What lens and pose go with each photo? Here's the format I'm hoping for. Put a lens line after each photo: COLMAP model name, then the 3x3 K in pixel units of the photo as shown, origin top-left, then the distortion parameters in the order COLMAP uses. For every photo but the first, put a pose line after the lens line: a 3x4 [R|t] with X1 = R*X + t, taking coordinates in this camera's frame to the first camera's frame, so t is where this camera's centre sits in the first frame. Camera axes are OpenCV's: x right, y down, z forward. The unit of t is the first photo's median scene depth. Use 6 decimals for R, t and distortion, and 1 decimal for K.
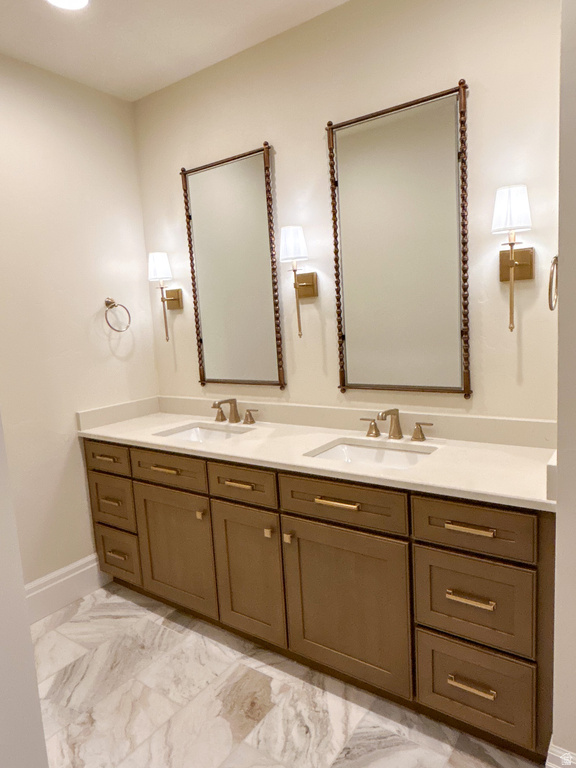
lens RADIAL K [[493.9, 0, 287.8], [0, 493.9, 385.0], [0, 0, 1]] dist [0.000298, 0.001066]
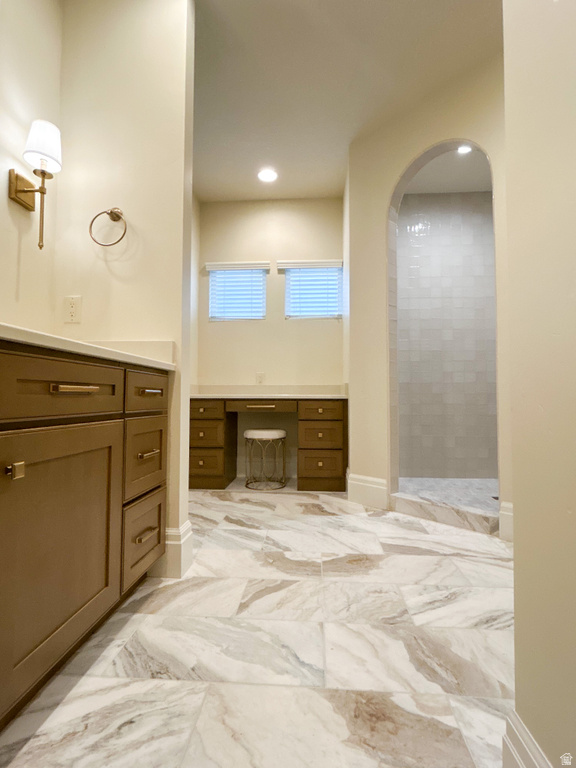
lens RADIAL K [[385.9, 0, 288.1], [0, 385.9, 382.3], [0, 0, 1]] dist [-0.002255, -0.000522]
pose [[-0.507682, 0.092641, 0.856549, -0.551327], [0.144398, 0.989288, -0.021411, 0.293318], [-0.849357, 0.112814, -0.515621, 1.035539]]
